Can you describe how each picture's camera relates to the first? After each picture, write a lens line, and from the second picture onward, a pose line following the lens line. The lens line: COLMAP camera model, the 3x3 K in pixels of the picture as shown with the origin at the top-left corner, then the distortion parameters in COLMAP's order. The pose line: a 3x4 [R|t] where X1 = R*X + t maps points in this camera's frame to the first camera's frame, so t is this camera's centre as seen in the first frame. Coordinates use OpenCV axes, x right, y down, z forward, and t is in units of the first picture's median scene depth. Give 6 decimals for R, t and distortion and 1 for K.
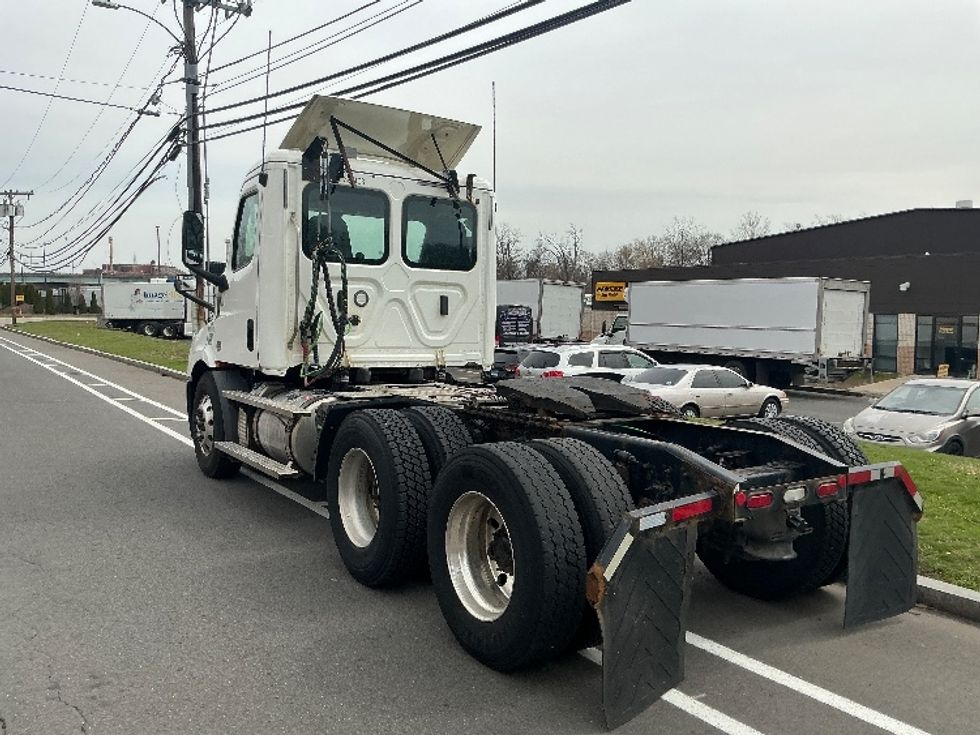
lens RADIAL K [[805.1, 0, 484.6], [0, 805.1, 367.5], [0, 0, 1]] dist [0.085077, -0.157655]
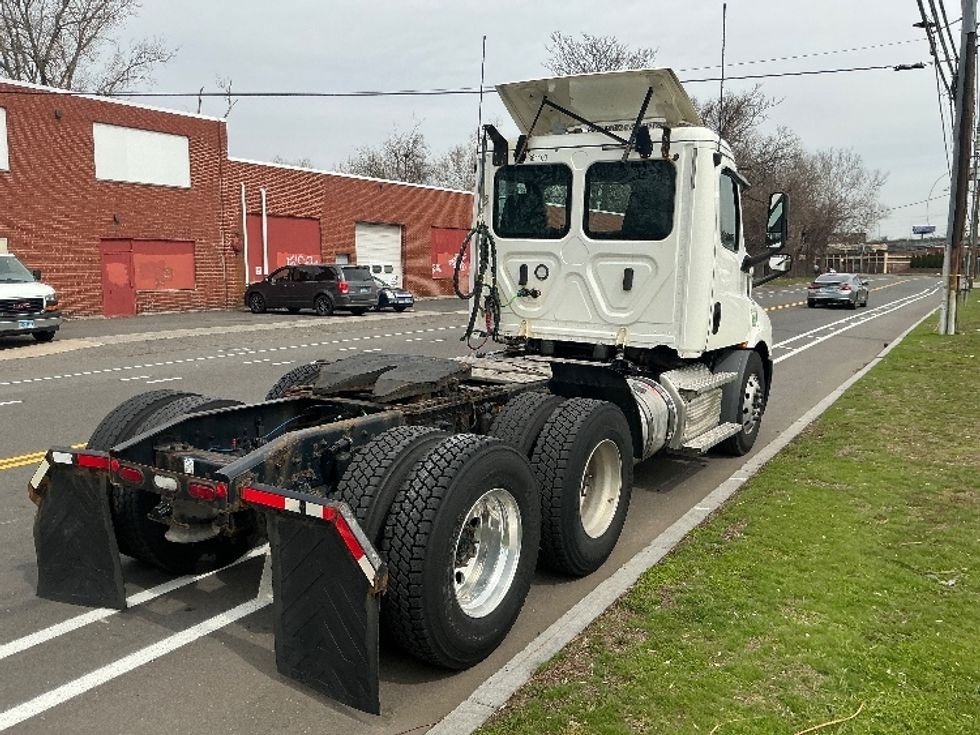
lens RADIAL K [[812.6, 0, 491.5], [0, 812.6, 366.9], [0, 0, 1]] dist [0.032172, -0.069636]
pose [[0.421181, 0.111631, -0.900080, 0.720018], [-0.071323, 0.993400, 0.089830, -0.050425], [0.904168, 0.026362, 0.426363, 0.472617]]
